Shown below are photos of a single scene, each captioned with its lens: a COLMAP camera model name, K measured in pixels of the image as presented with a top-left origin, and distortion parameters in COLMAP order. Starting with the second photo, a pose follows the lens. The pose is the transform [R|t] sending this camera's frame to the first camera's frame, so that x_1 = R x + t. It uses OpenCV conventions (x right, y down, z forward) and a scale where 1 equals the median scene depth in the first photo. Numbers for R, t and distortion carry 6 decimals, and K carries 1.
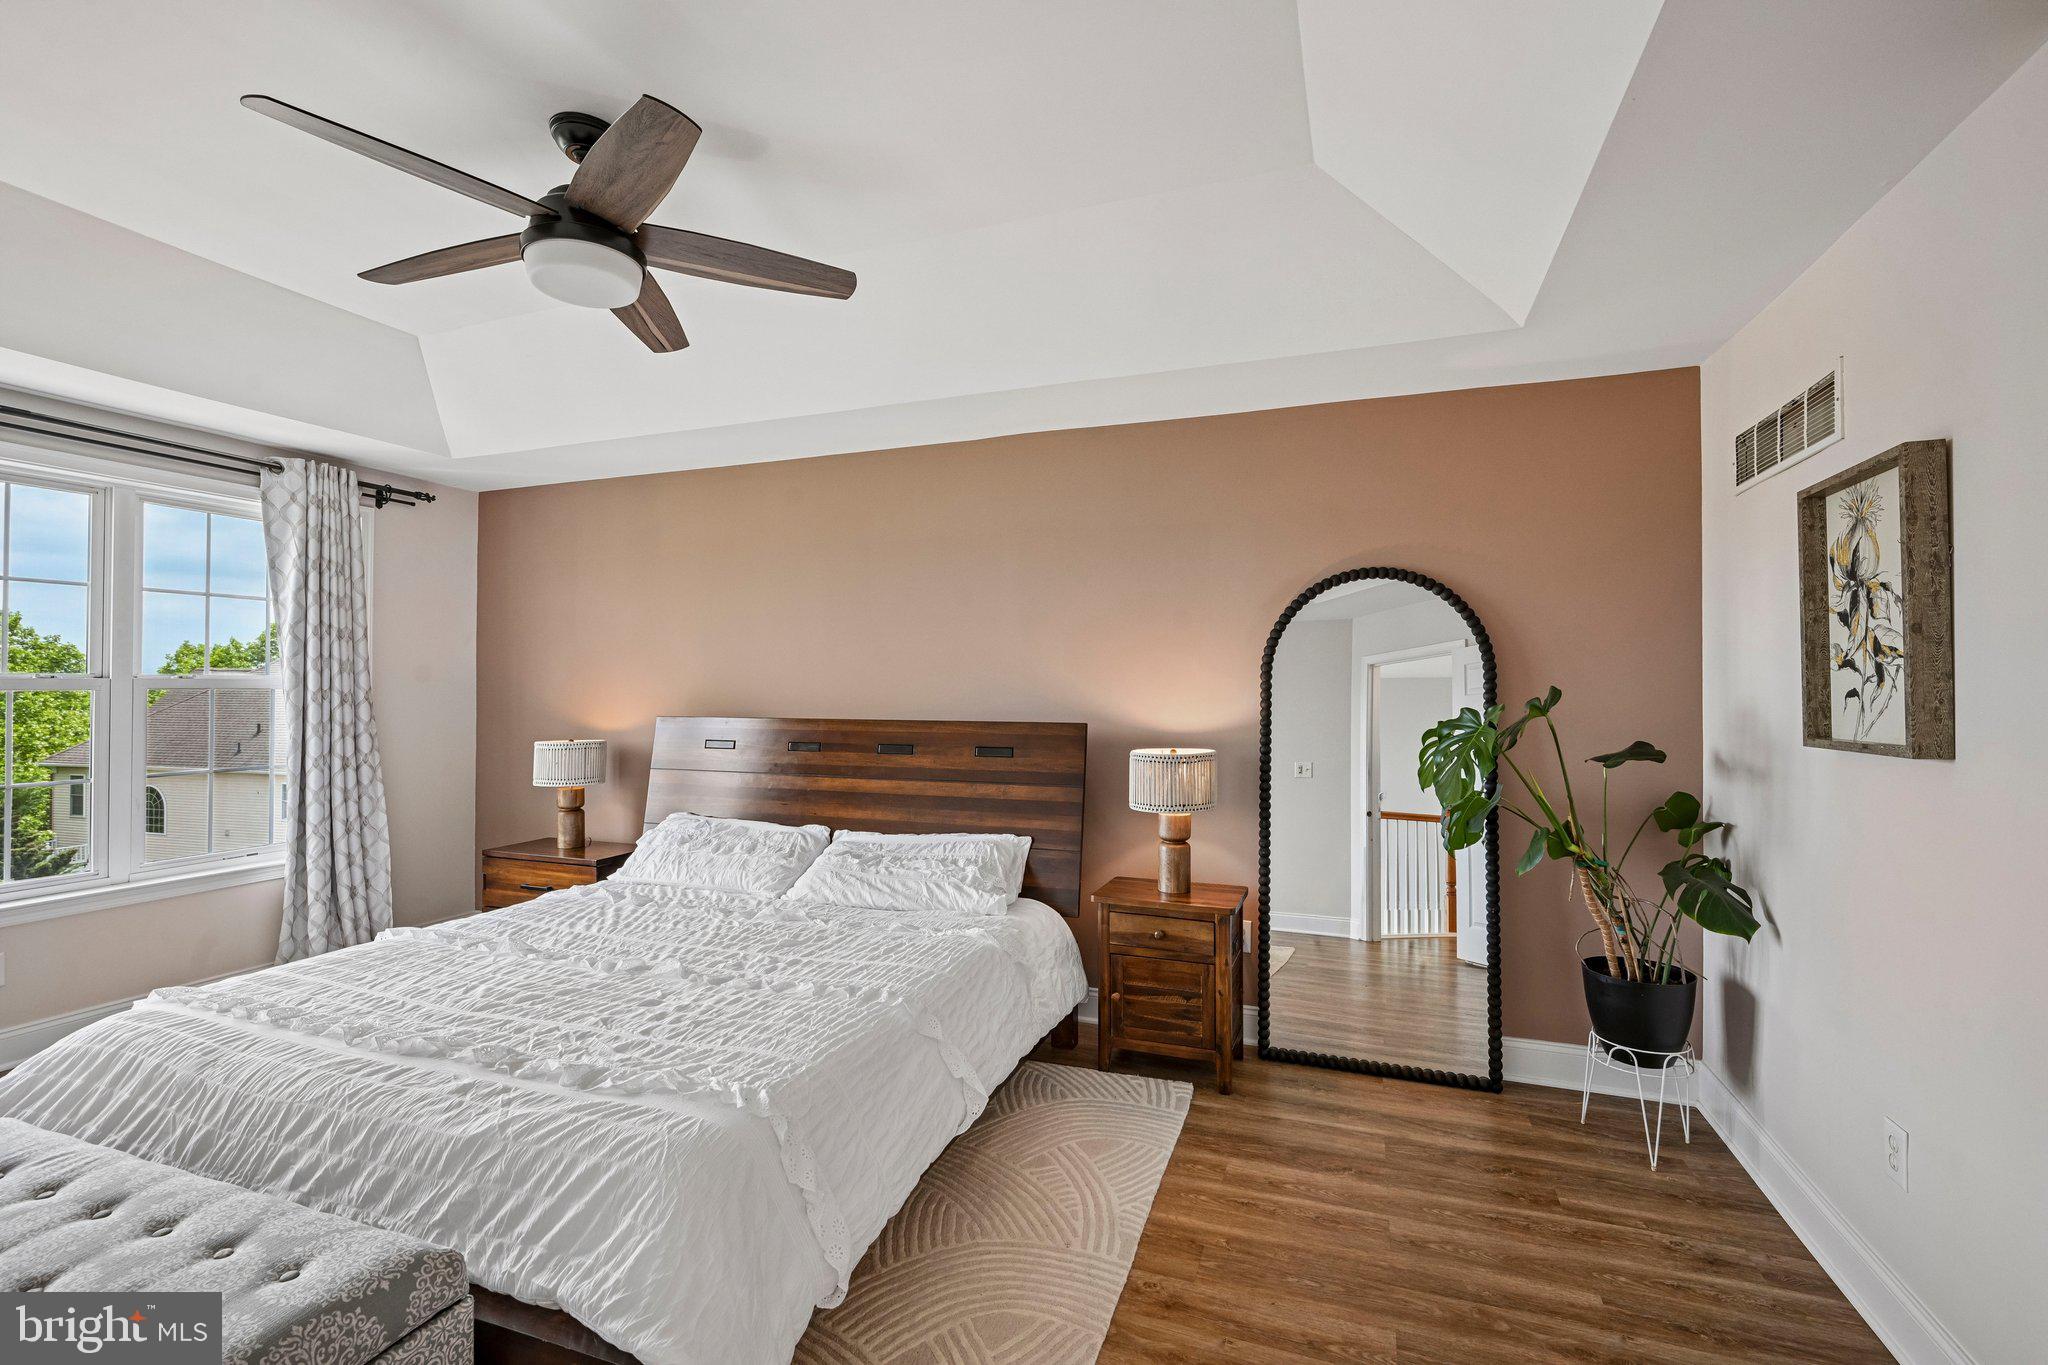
lens RADIAL K [[899.1, 0, 1020.0], [0, 899.1, 679.2], [0, 0, 1]] dist [0.000309, -0.000230]
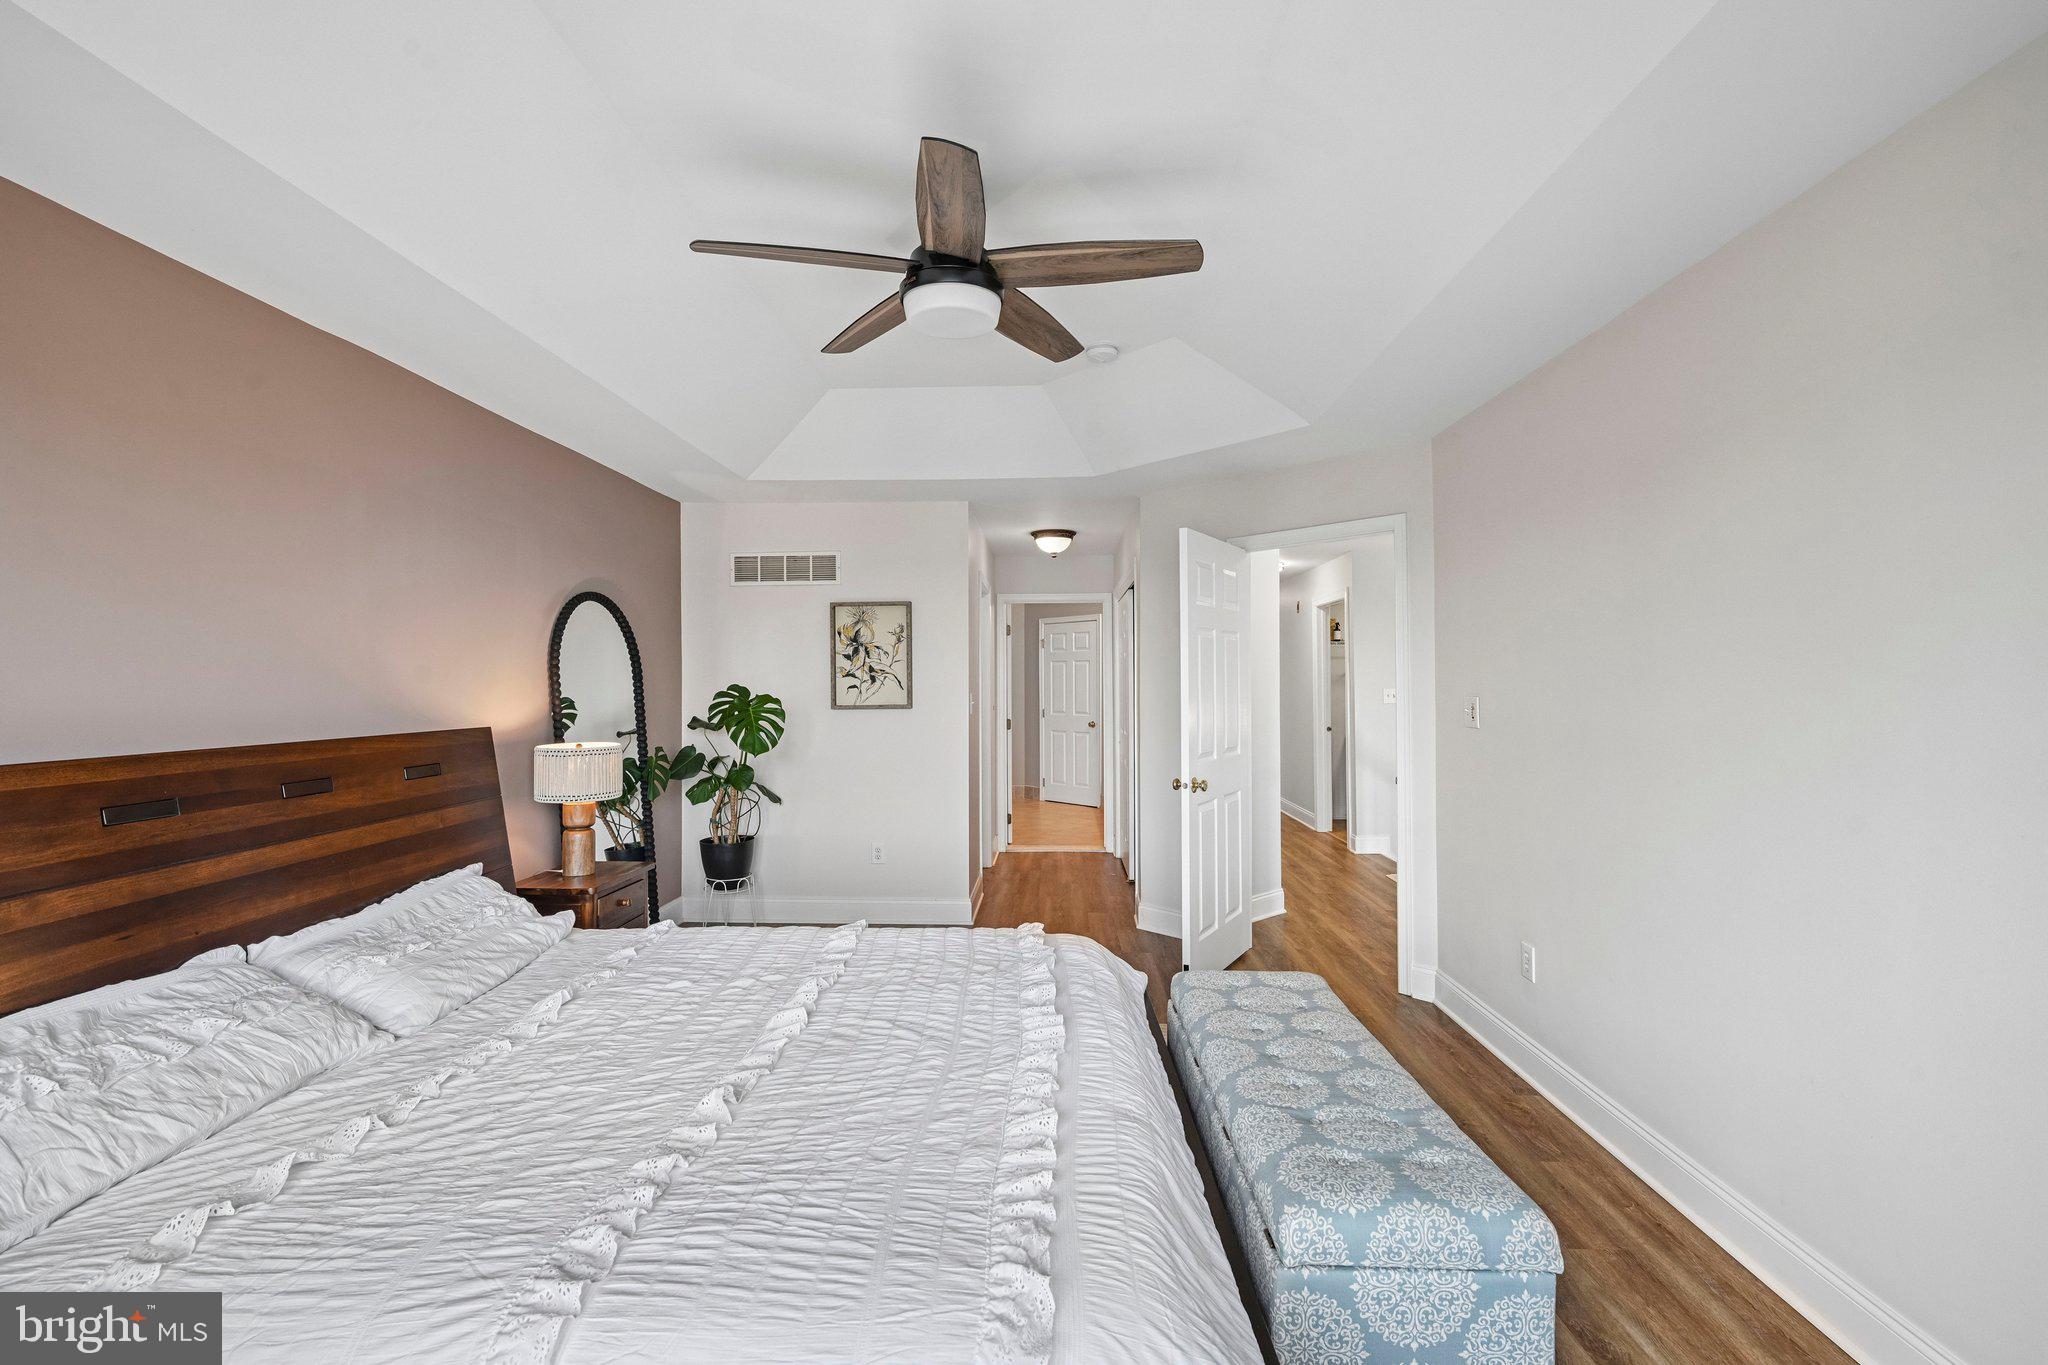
lens RADIAL K [[899.1, 0, 1026.1], [0, 899.1, 683.8], [0, 0, 1]] dist [0.000309, -0.000230]
pose [[-0.328381, -0.000750, 0.944545, -1.088546], [-0.005286, 0.999985, -0.001044, 0.005131], [-0.944530, -0.005336, -0.328381, 0.901983]]
